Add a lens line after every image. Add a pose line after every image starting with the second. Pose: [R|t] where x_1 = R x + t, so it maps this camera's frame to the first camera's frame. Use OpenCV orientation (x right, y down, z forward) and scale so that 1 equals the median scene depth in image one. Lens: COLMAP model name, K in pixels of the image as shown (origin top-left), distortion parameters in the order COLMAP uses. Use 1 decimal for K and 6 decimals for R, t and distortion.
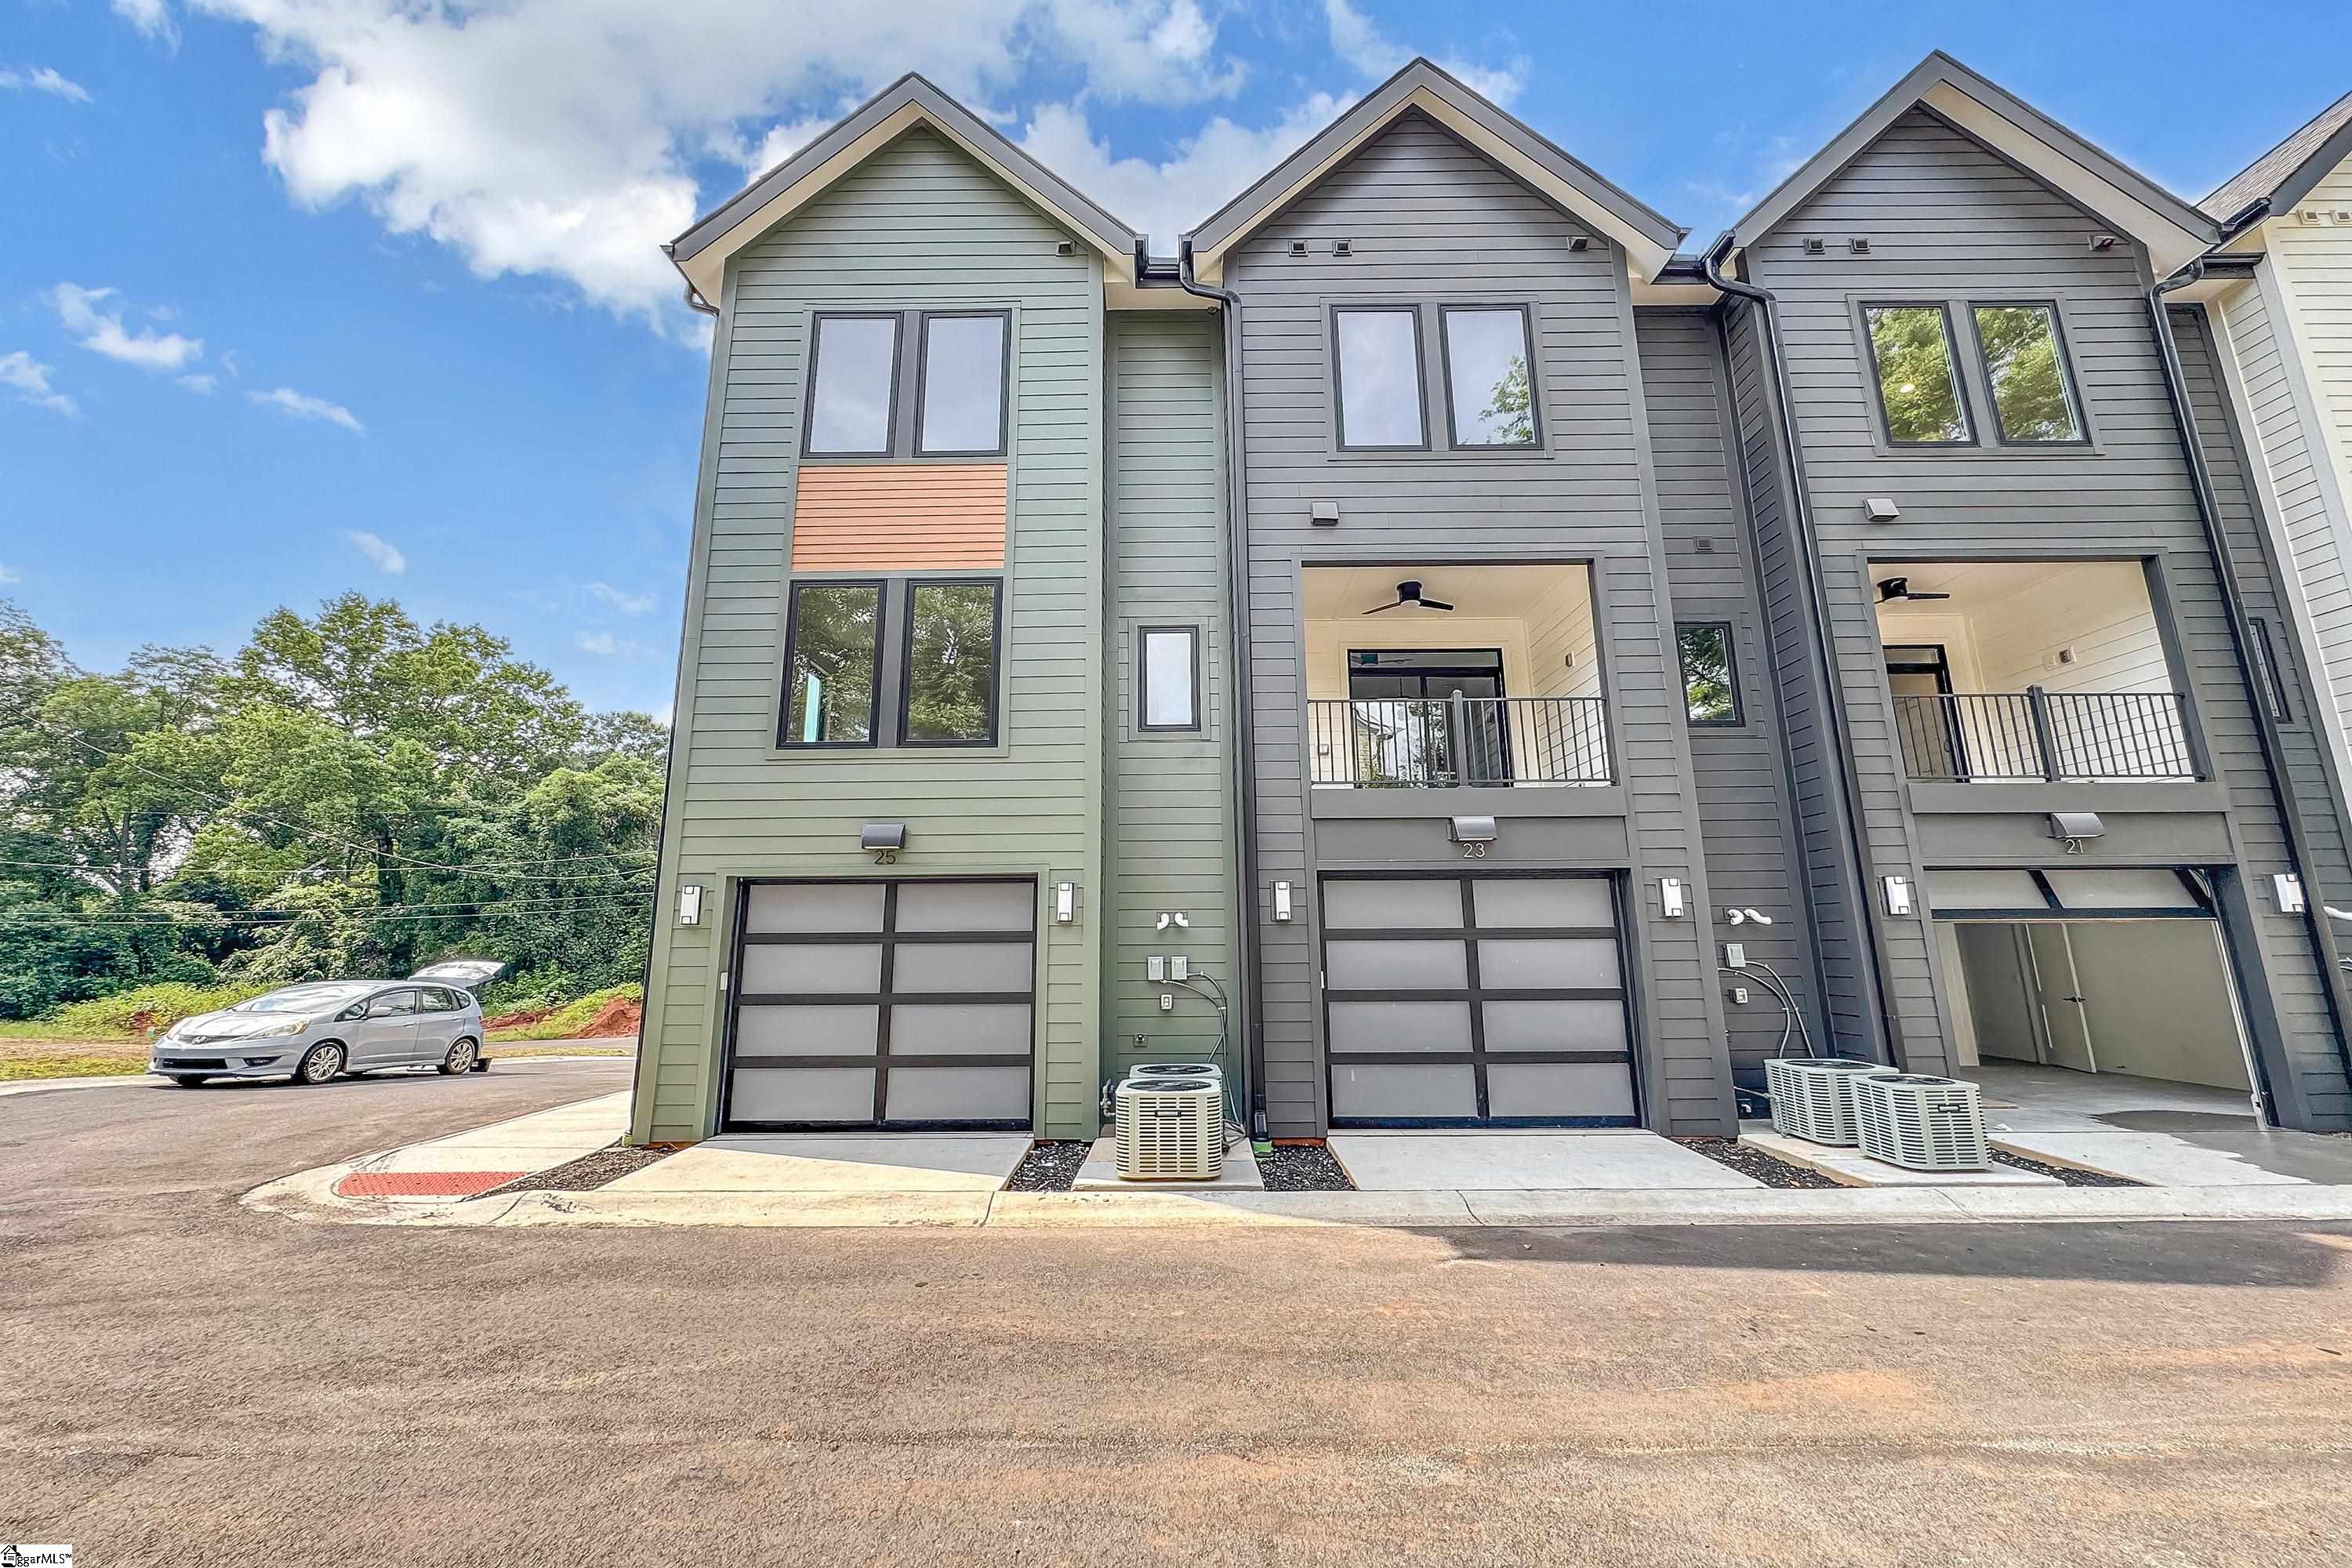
lens RADIAL K [[810.5, 0, 1204.3], [0, 810.5, 800.1], [0, 0, 1]] dist [-0.003448, -0.000035]
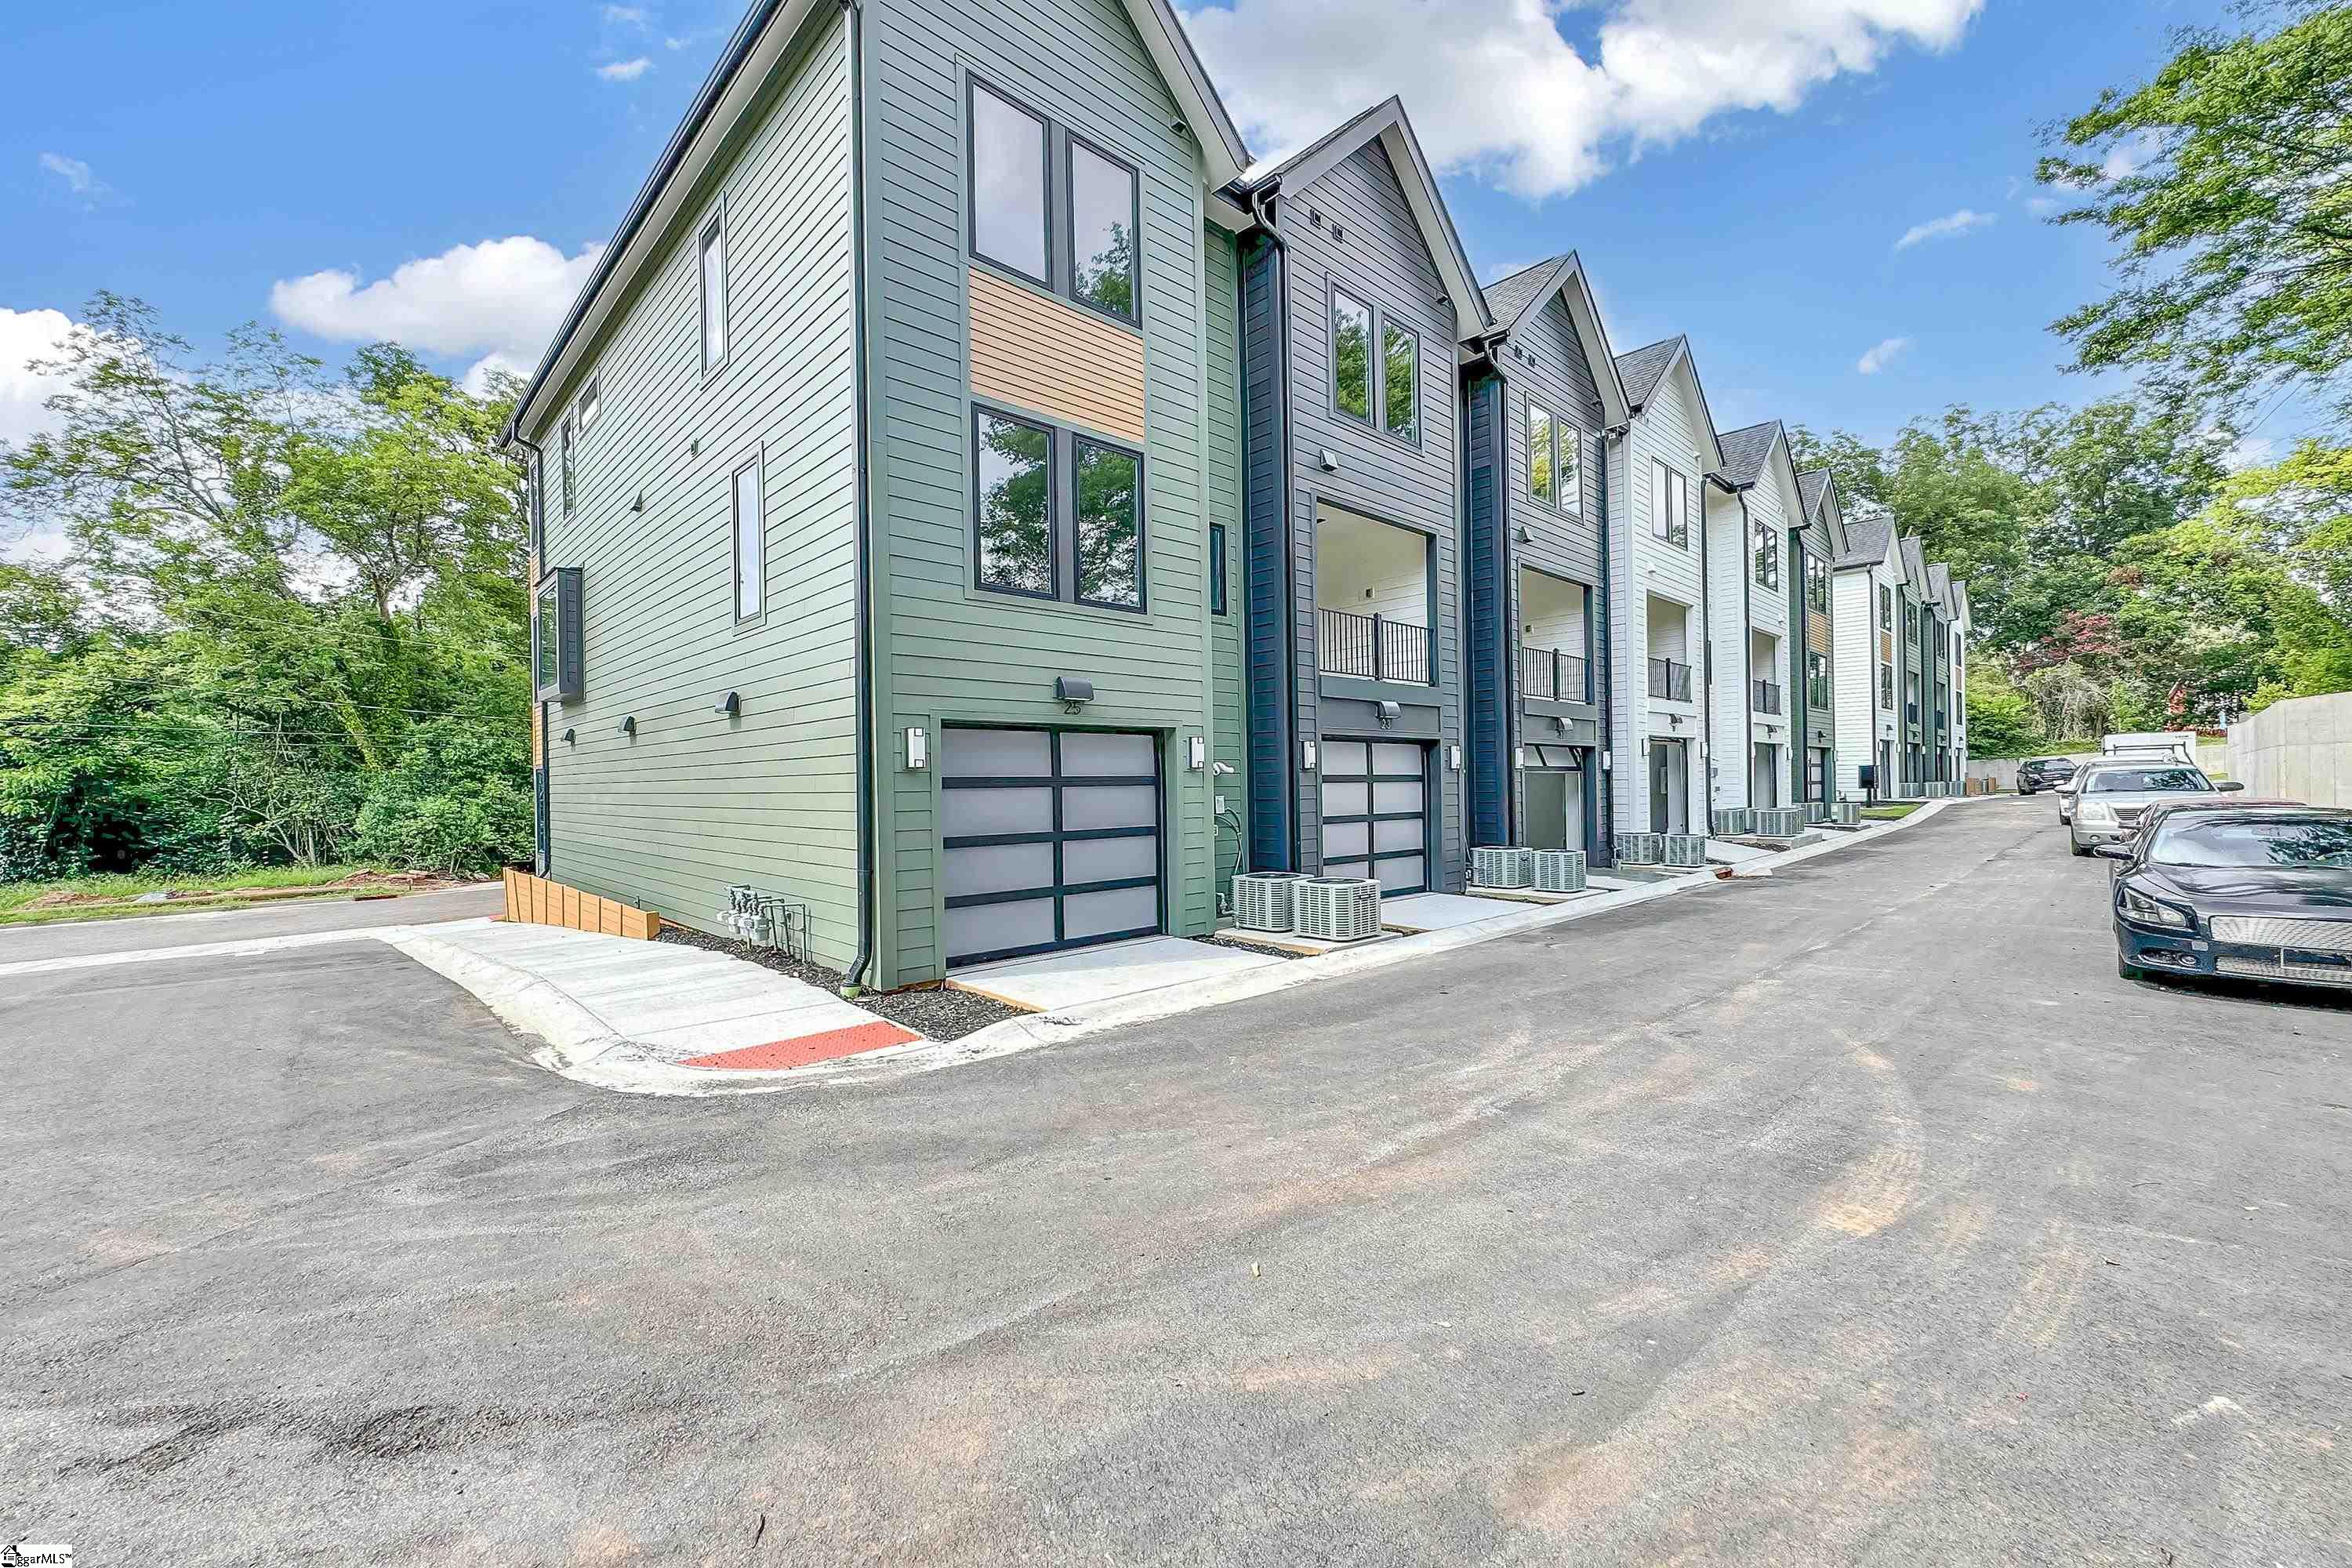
lens RADIAL K [[910.6, 0, 1183.2], [0, 910.6, 802.0], [0, 0, 1]] dist [-0.001463, -0.000279]
pose [[0.732878, -0.014965, 0.680196, -0.387012], [-0.108994, 0.984263, 0.139090, 0.003433], [-0.671573, -0.176074, 0.719713, 0.001065]]
